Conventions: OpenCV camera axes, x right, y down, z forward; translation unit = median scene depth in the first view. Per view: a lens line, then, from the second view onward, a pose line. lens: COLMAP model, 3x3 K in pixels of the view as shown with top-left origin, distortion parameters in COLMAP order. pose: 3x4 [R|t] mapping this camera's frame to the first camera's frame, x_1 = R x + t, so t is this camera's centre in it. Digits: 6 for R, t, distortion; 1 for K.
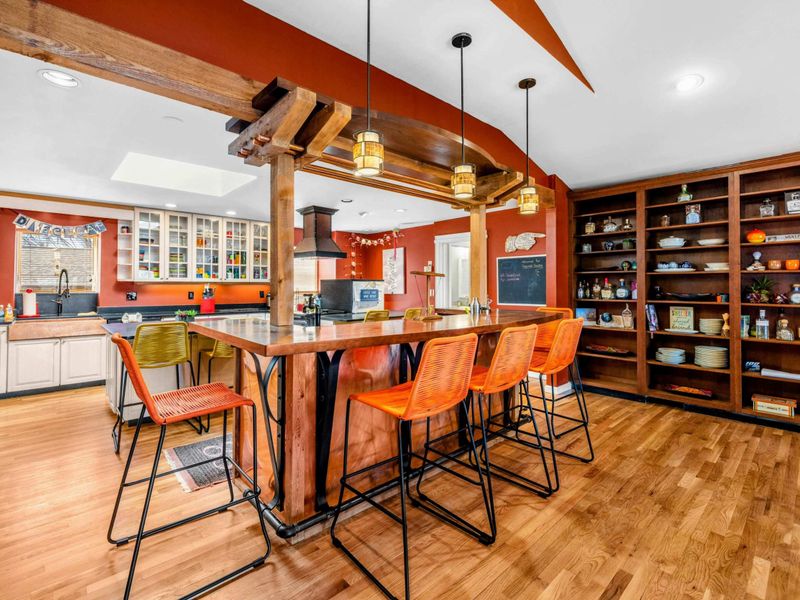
lens RADIAL K [[377.1, 0, 394.3], [0, 377.1, 283.1], [0, 0, 1]] dist [0.000800, 0.000165]
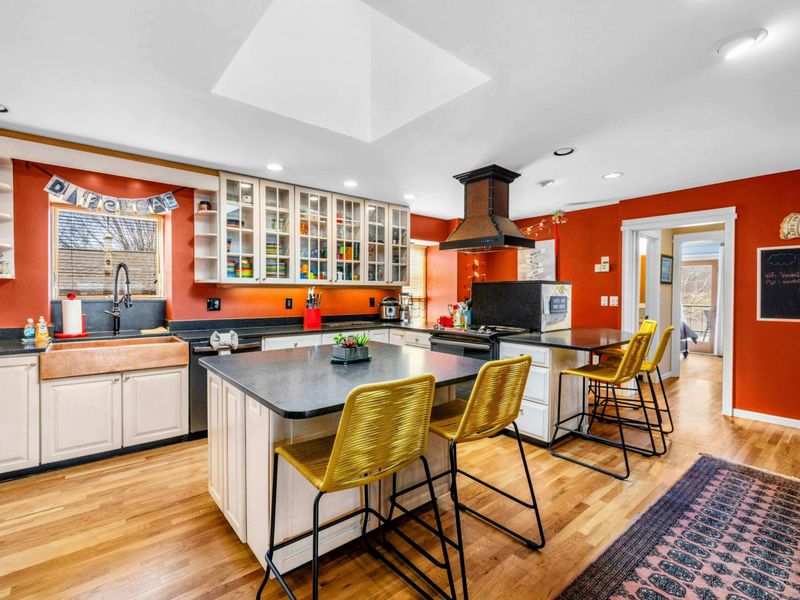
lens RADIAL K [[370.3, 0, 400.0], [0, 370.3, 300.0], [0, 0, 1]] dist [-0.001235, -0.000008]
pose [[0.999320, 0.003534, -0.036698, -0.345514], [-0.002461, 0.999570, 0.029226, 0.005778], [0.036785, -0.029116, 0.998899, 0.351423]]
